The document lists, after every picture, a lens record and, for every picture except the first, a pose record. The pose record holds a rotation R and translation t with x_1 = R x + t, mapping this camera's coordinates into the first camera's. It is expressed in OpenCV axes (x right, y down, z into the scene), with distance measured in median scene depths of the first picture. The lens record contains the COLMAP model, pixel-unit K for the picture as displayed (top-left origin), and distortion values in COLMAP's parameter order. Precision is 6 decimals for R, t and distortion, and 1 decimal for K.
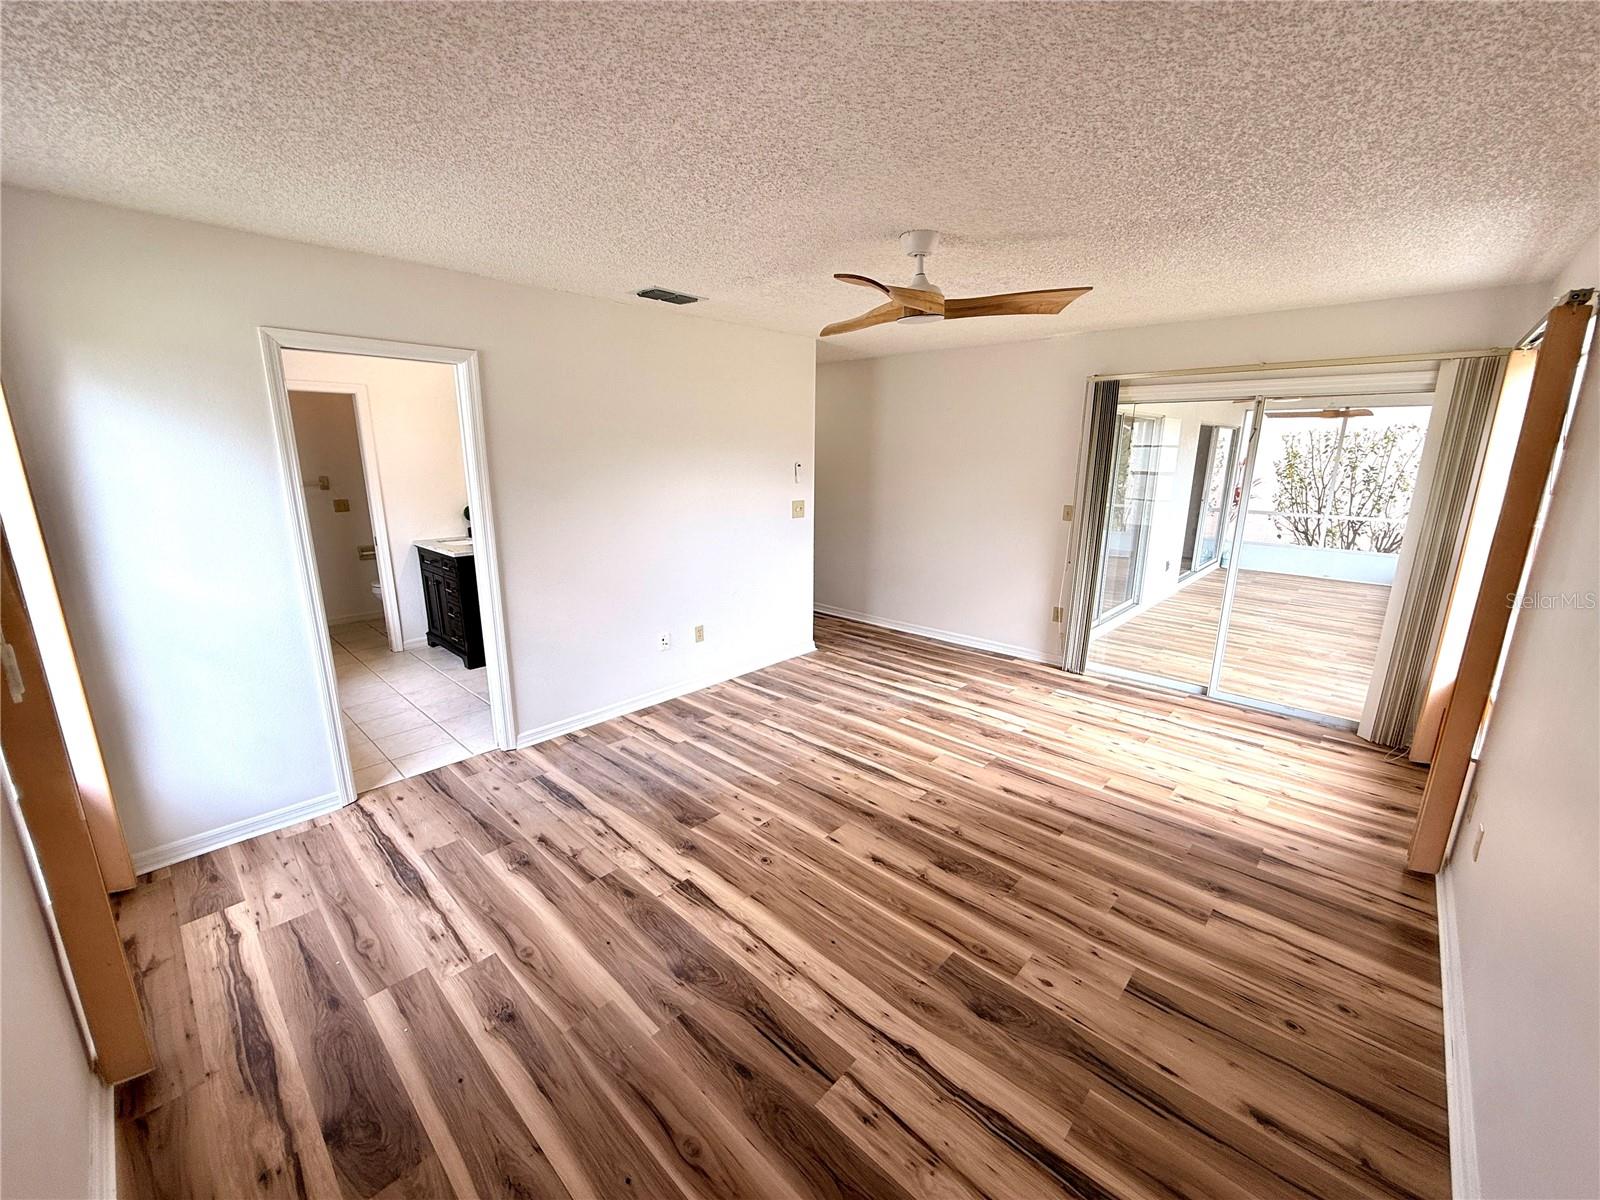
lens RADIAL K [[639.3, 0, 799.0], [0, 639.3, 602.8], [0, 0, 1]] dist [0.001036, -0.000091]
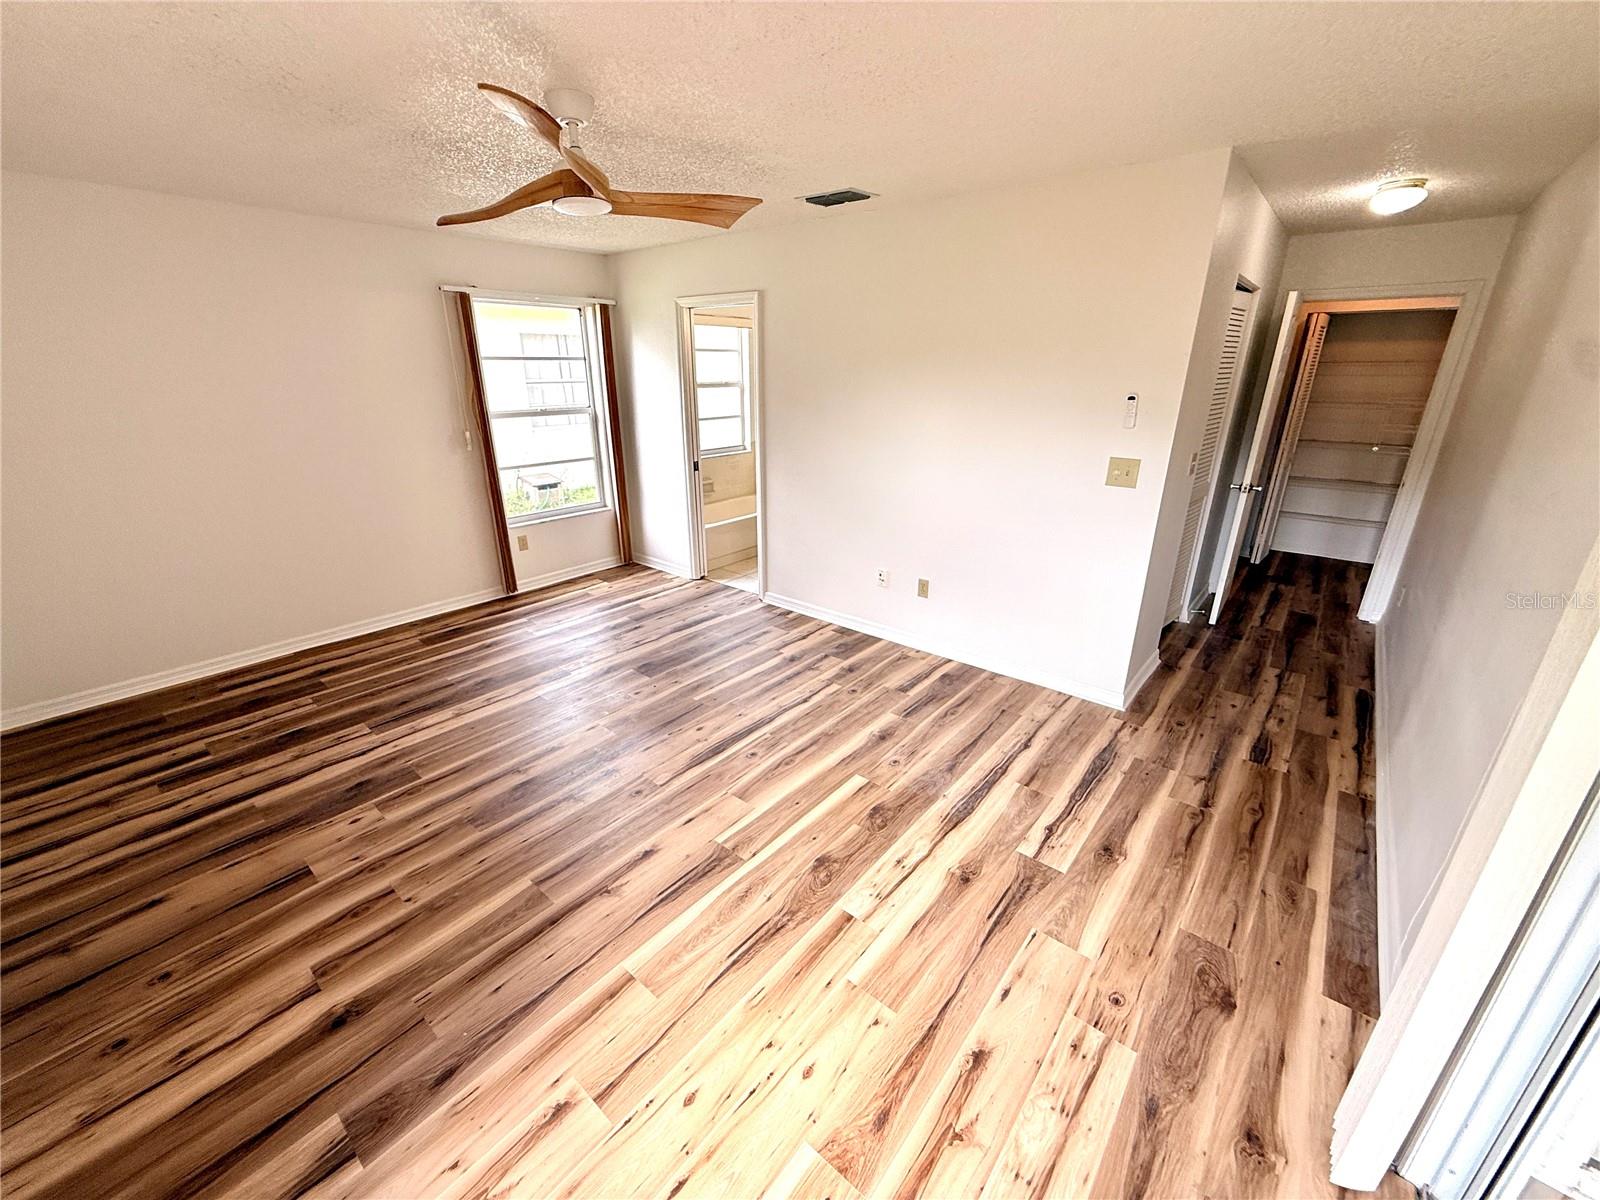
lens RADIAL K [[639.3, 0, 799.0], [0, 639.3, 602.8], [0, 0, 1]] dist [0.001036, -0.000091]
pose [[0.053395, 0.345723, -0.936816, 0.811099], [-0.233356, 0.916498, 0.324925, -0.218049], [0.970924, 0.201263, 0.129613, 0.894120]]
